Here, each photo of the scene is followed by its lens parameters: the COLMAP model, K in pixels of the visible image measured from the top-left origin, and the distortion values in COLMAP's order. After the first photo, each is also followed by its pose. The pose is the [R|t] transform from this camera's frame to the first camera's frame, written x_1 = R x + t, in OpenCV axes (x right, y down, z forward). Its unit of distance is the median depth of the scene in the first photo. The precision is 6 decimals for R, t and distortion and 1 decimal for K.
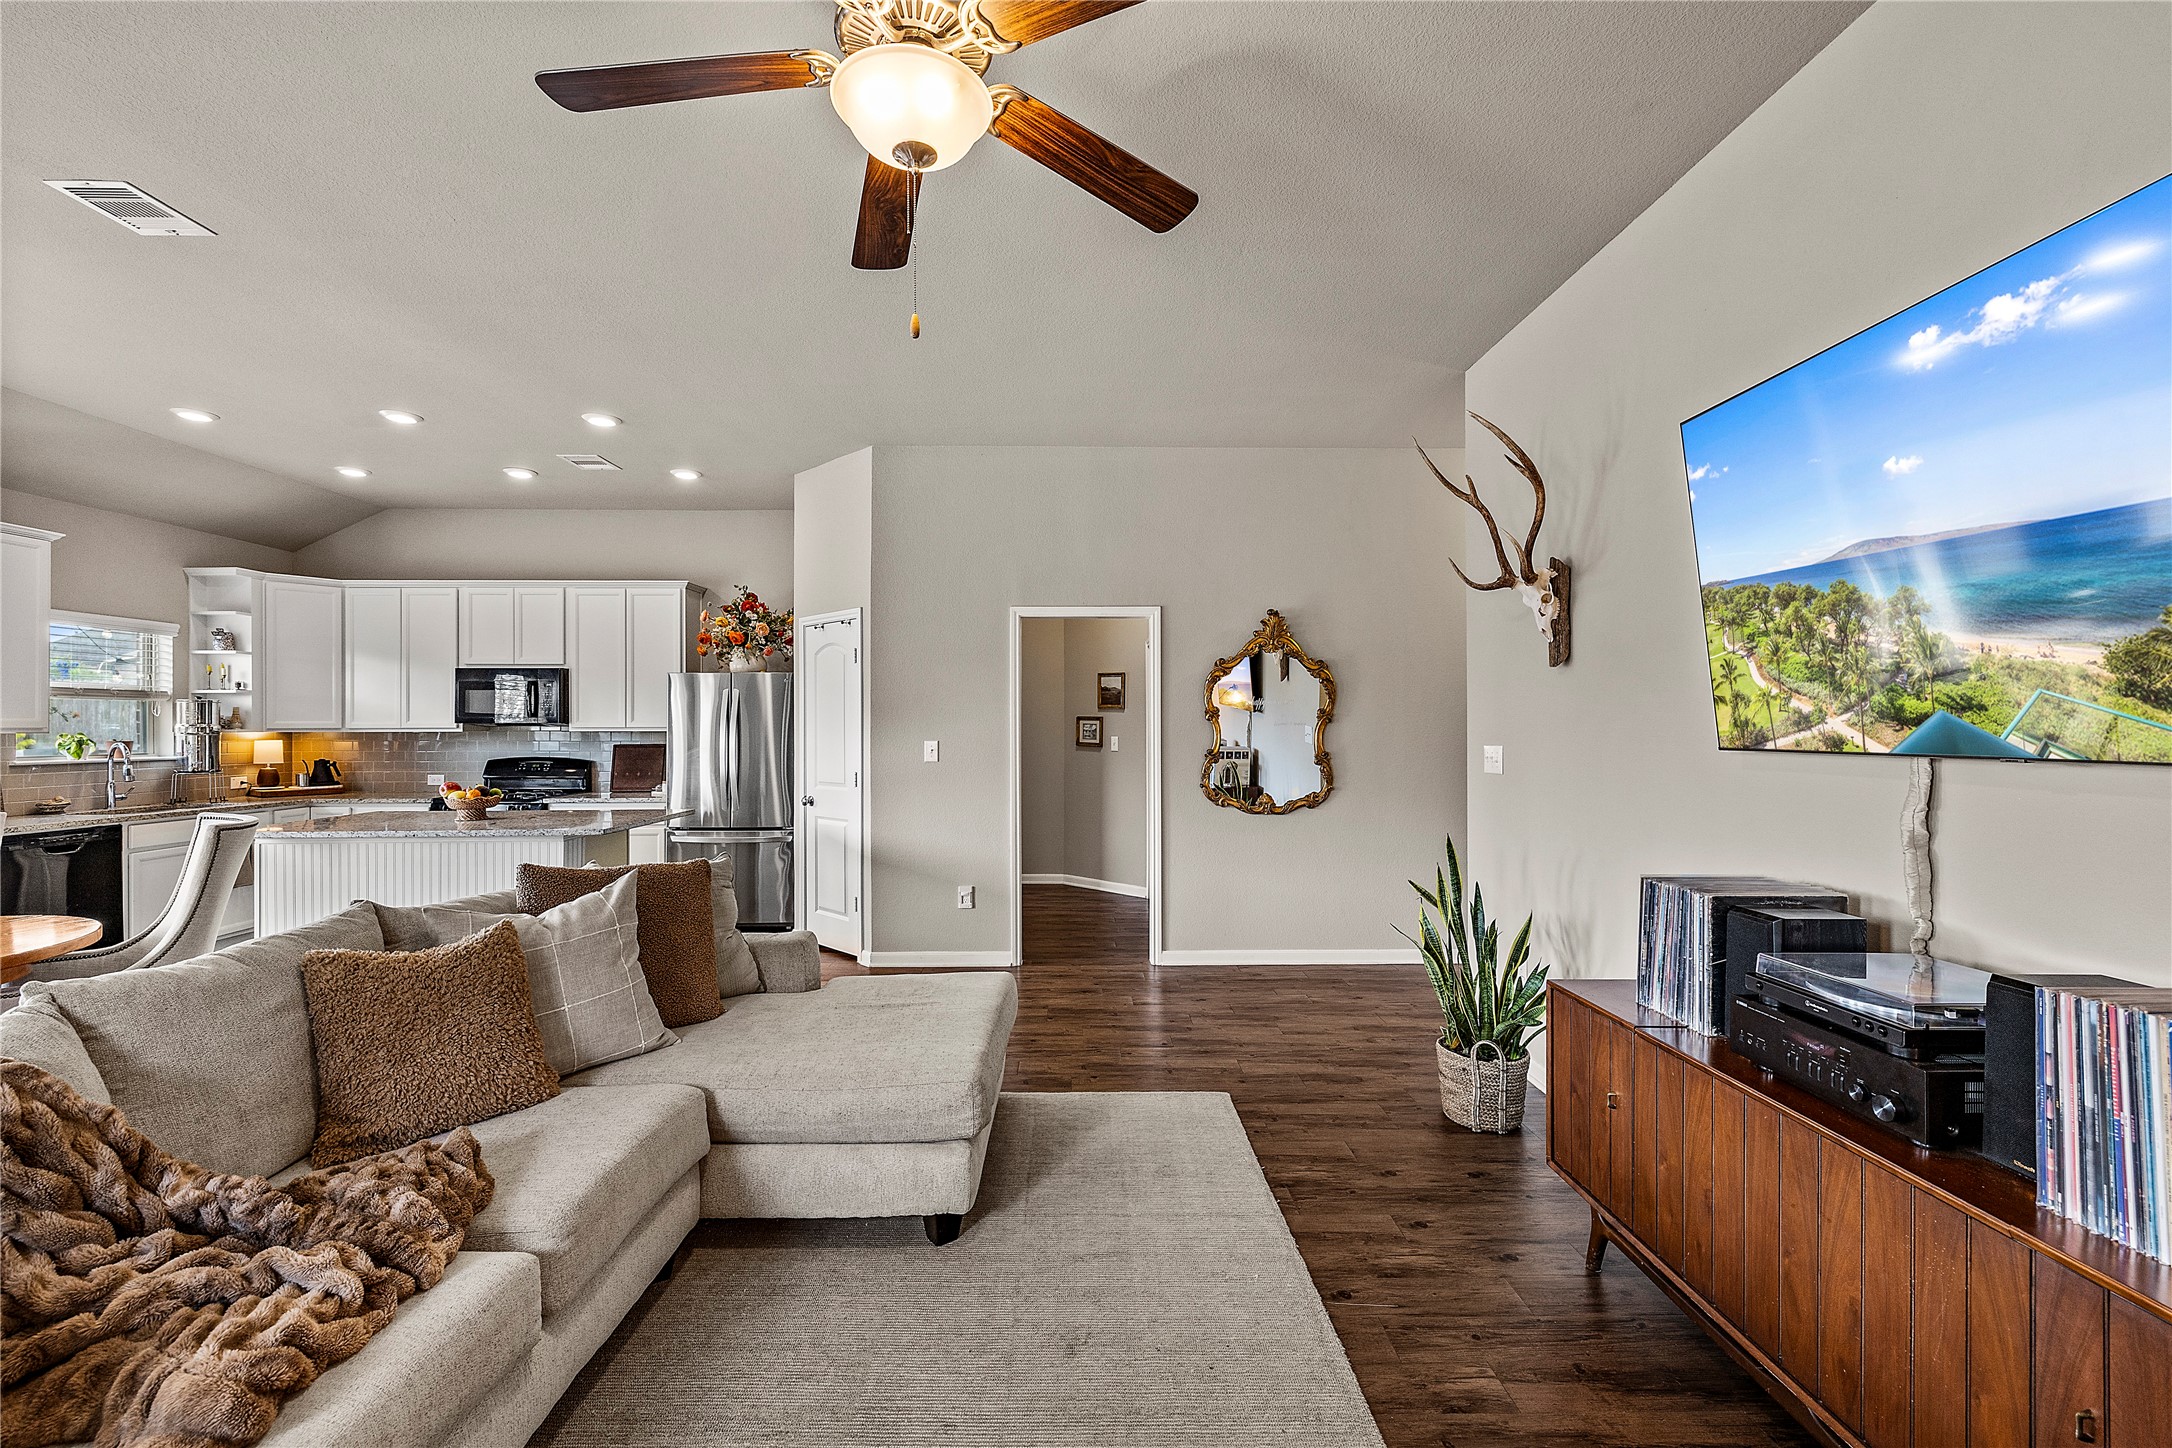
lens RADIAL K [[912.8, 0, 1093.4], [0, 912.8, 727.2], [0, 0, 1]] dist [0.000004, 0.001167]
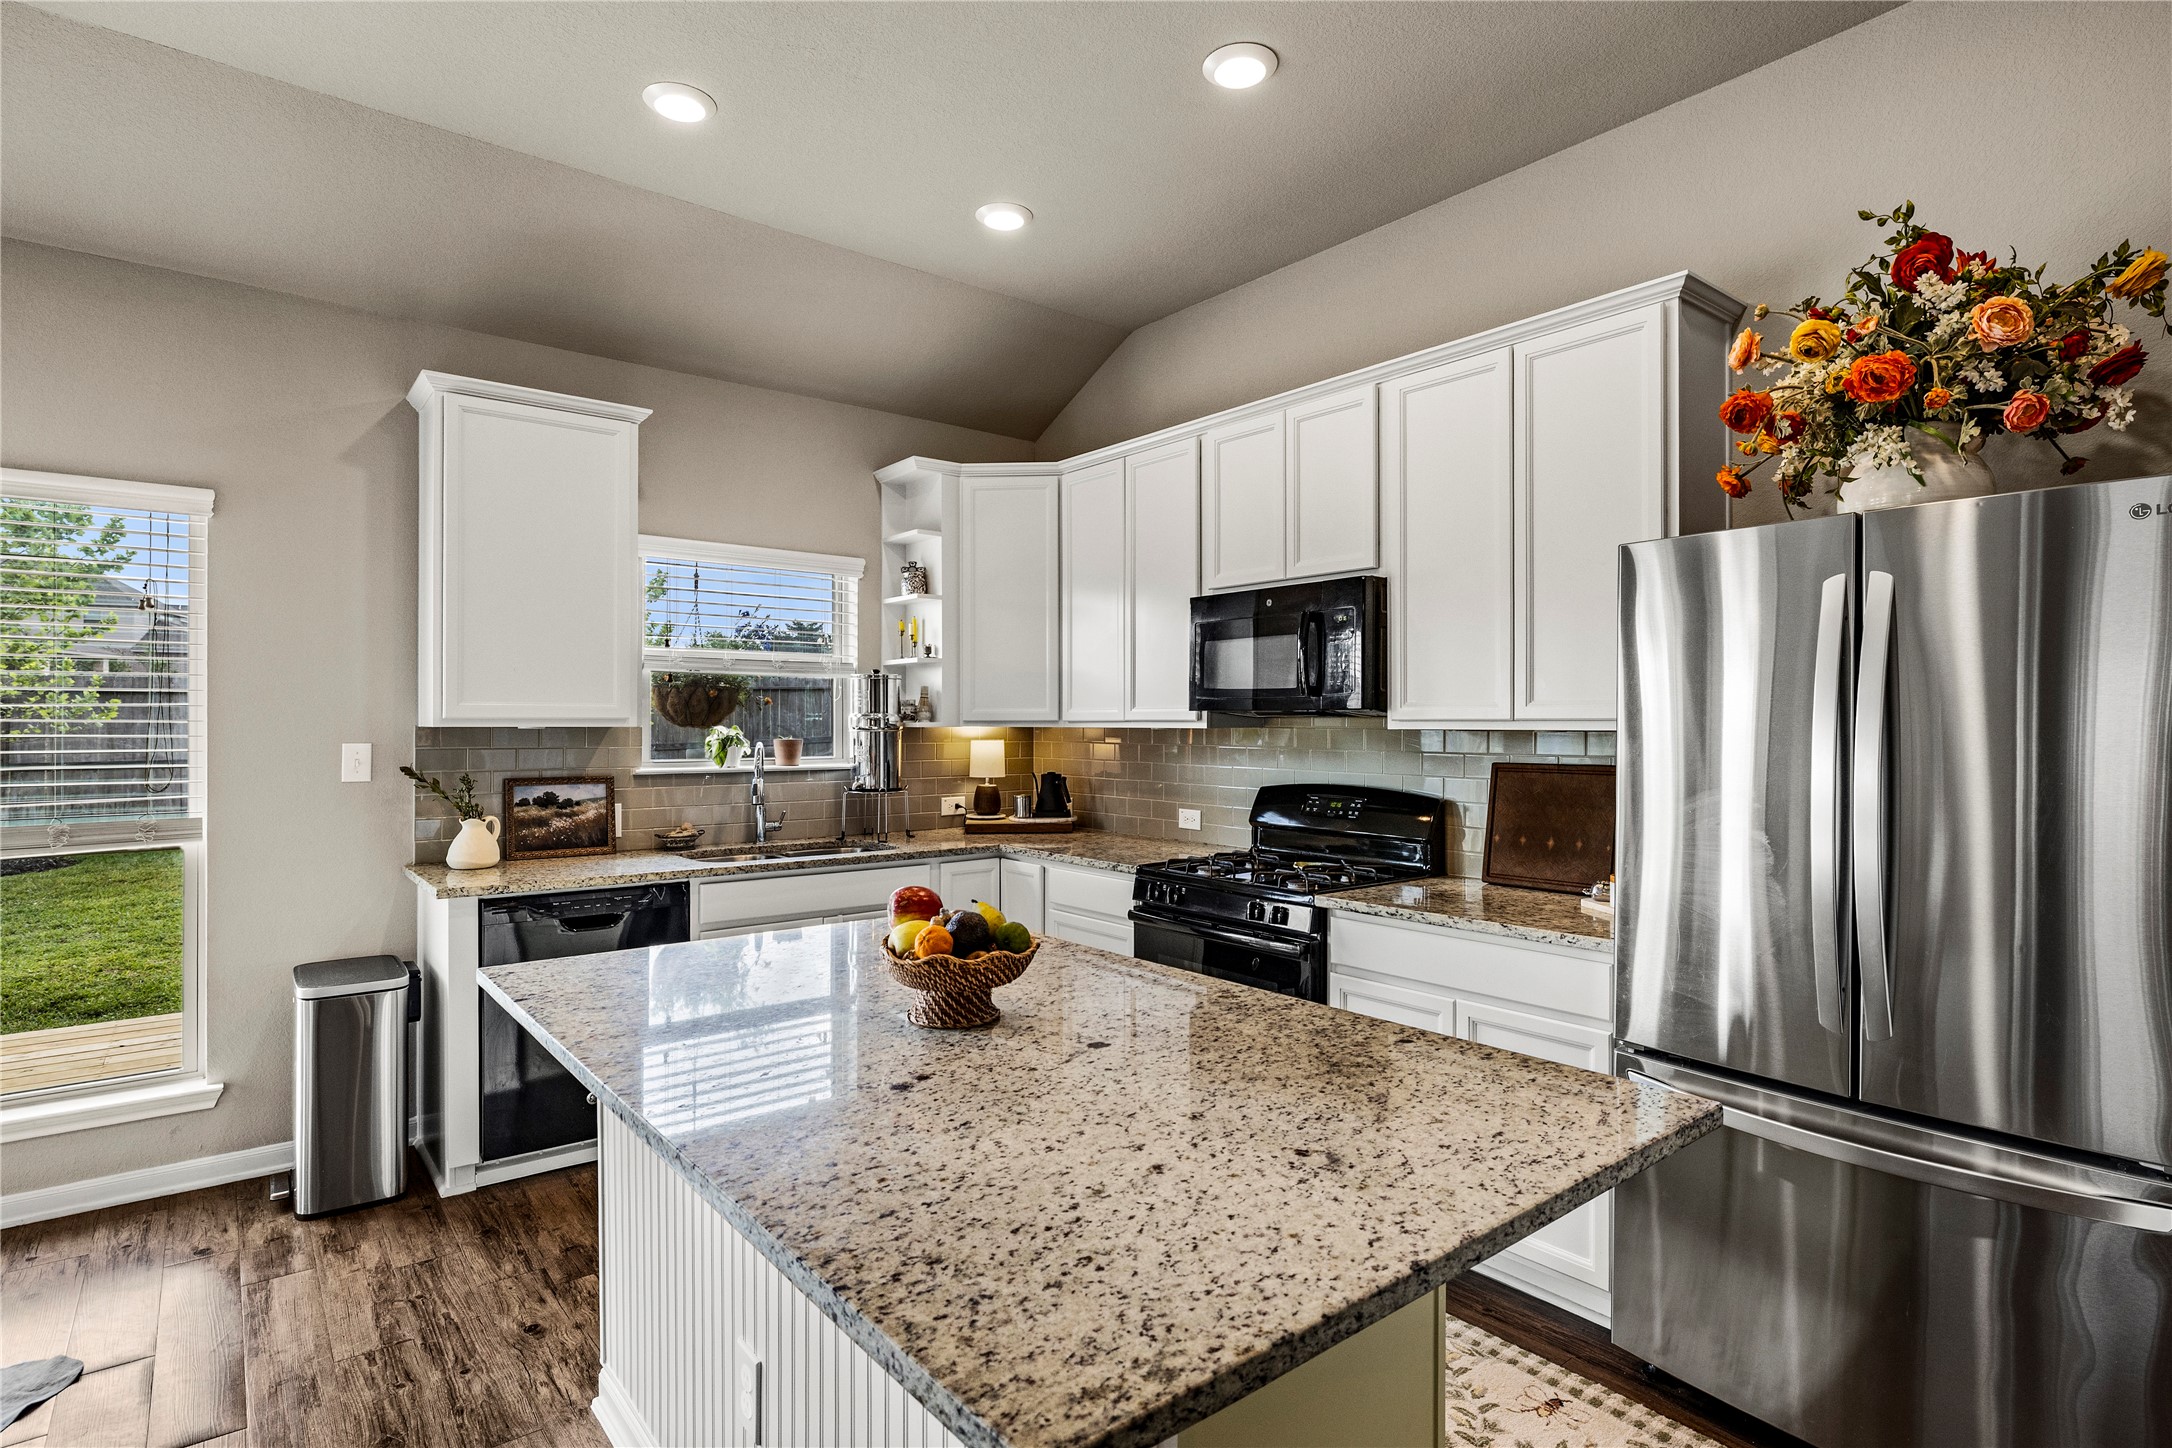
lens RADIAL K [[1095.3, 0, 1087.1], [0, 1095.3, 729.8], [0, 0, 1]] dist [-0.005464, 0.000710]
pose [[0.601668, 0.008666, -0.798699, -0.265278], [-0.002393, 0.999956, 0.009047, 0.000653], [0.798743, -0.003532, 0.601662, 0.604397]]
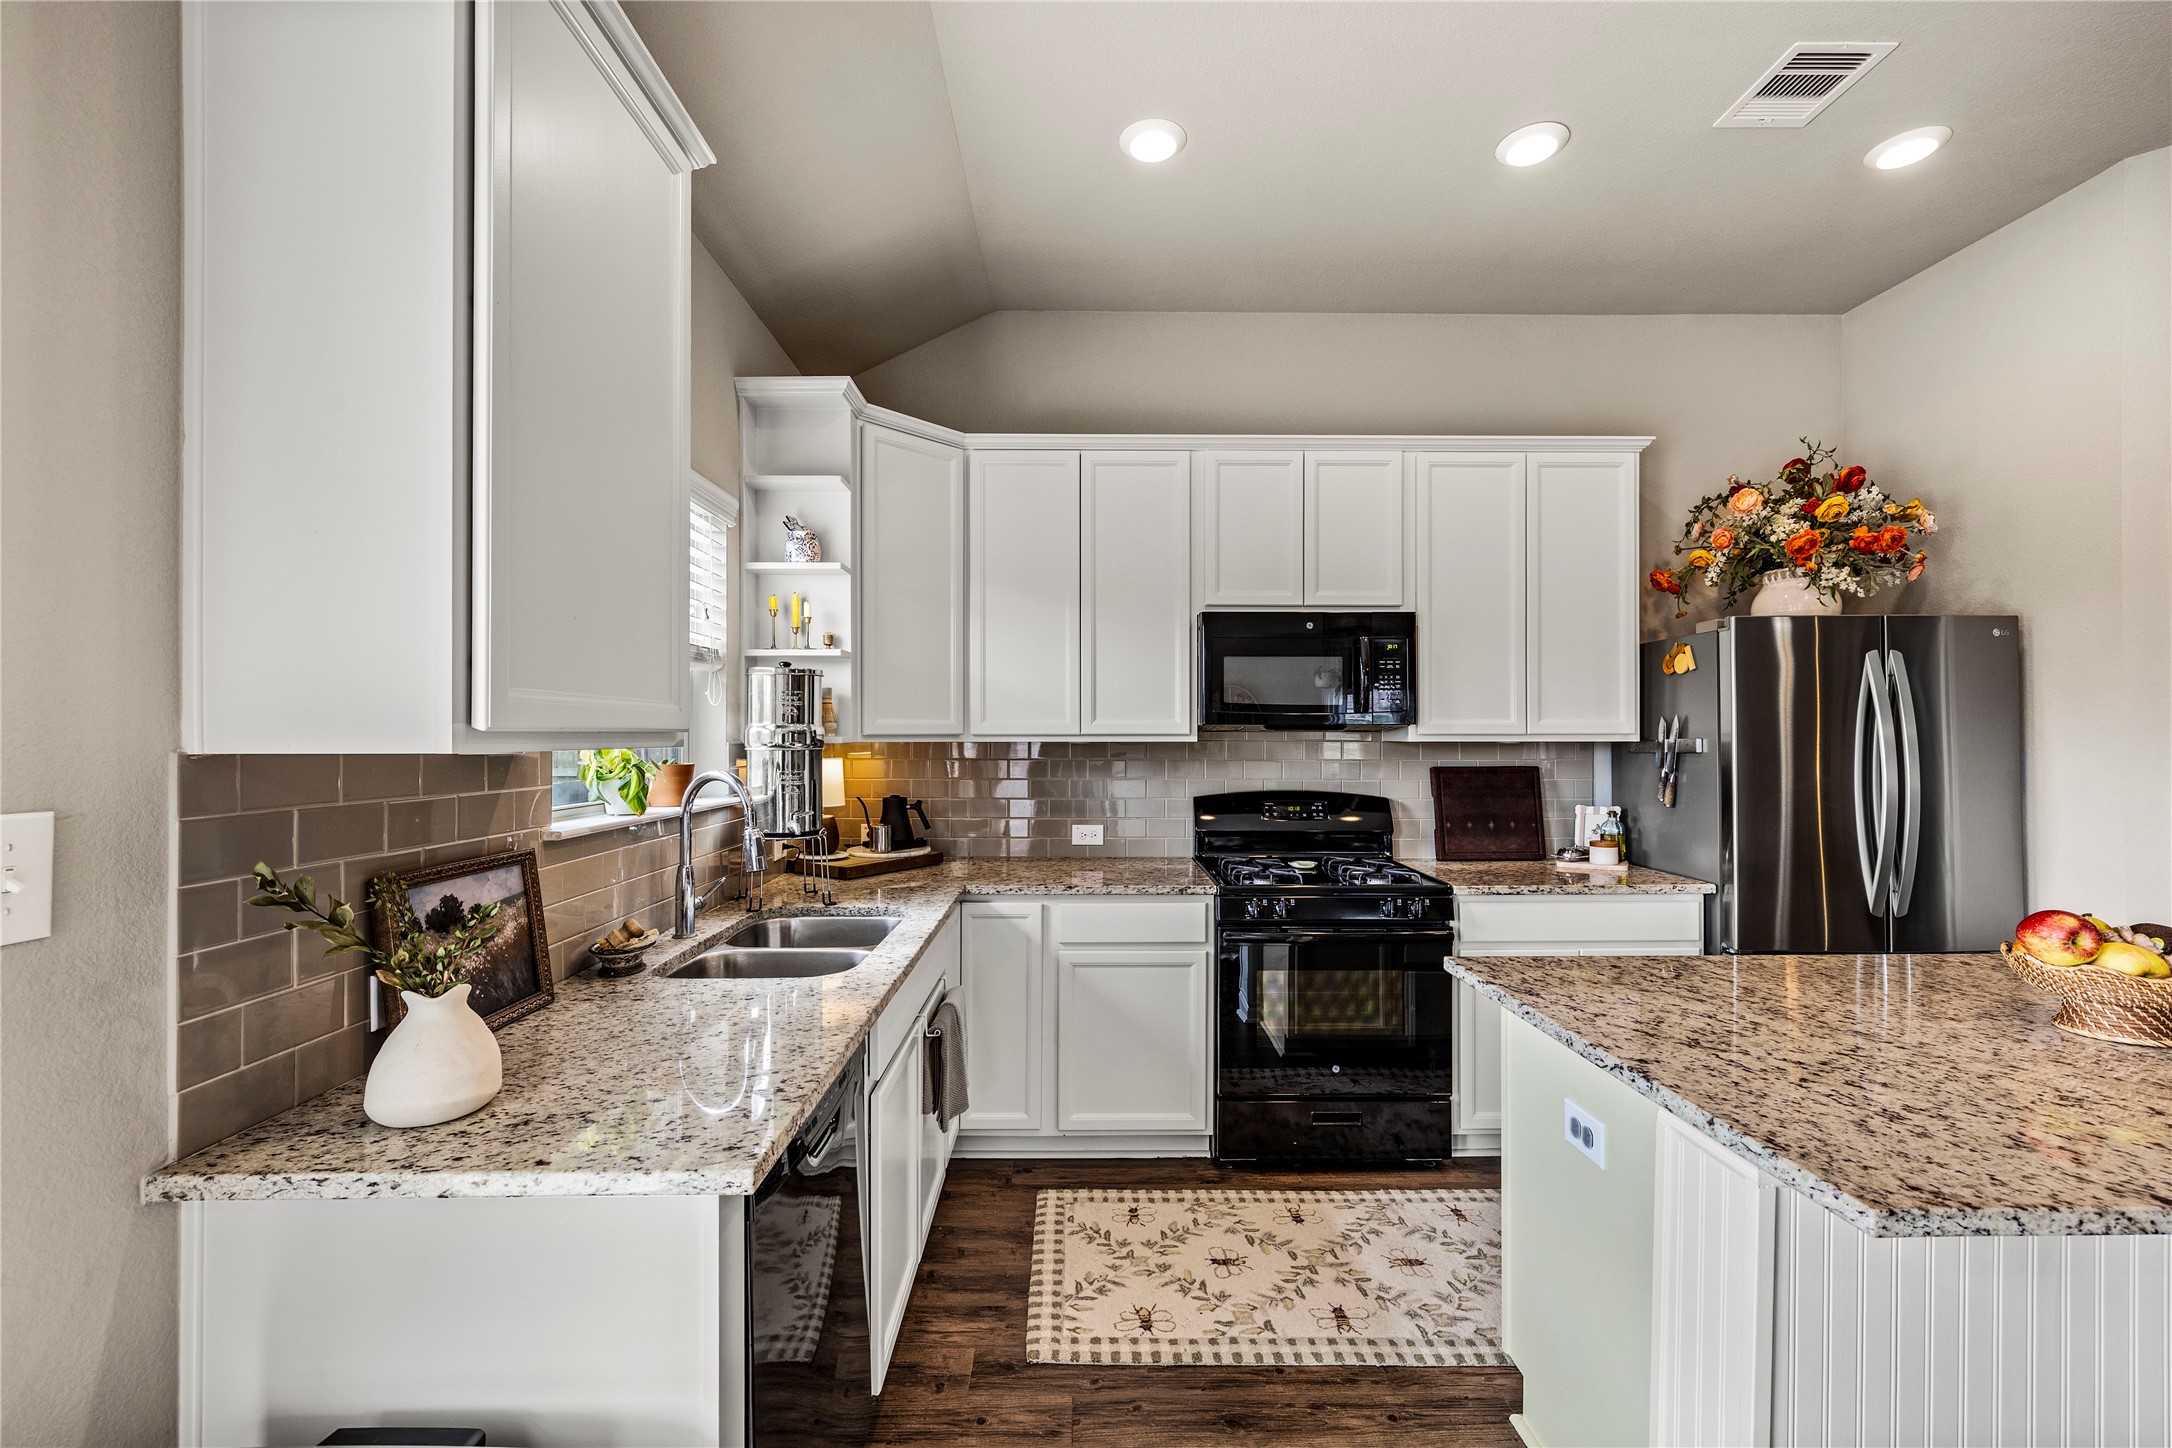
lens RADIAL K [[912.8, 0, 1086.5], [0, 912.8, 736.3], [0, 0, 1]] dist [0.000004, 0.001167]
pose [[0.999874, 0.001526, -0.015802, -0.754082], [-0.001519, 0.999999, 0.000462, 0.001837], [0.015802, -0.000438, 0.999875, 0.512710]]
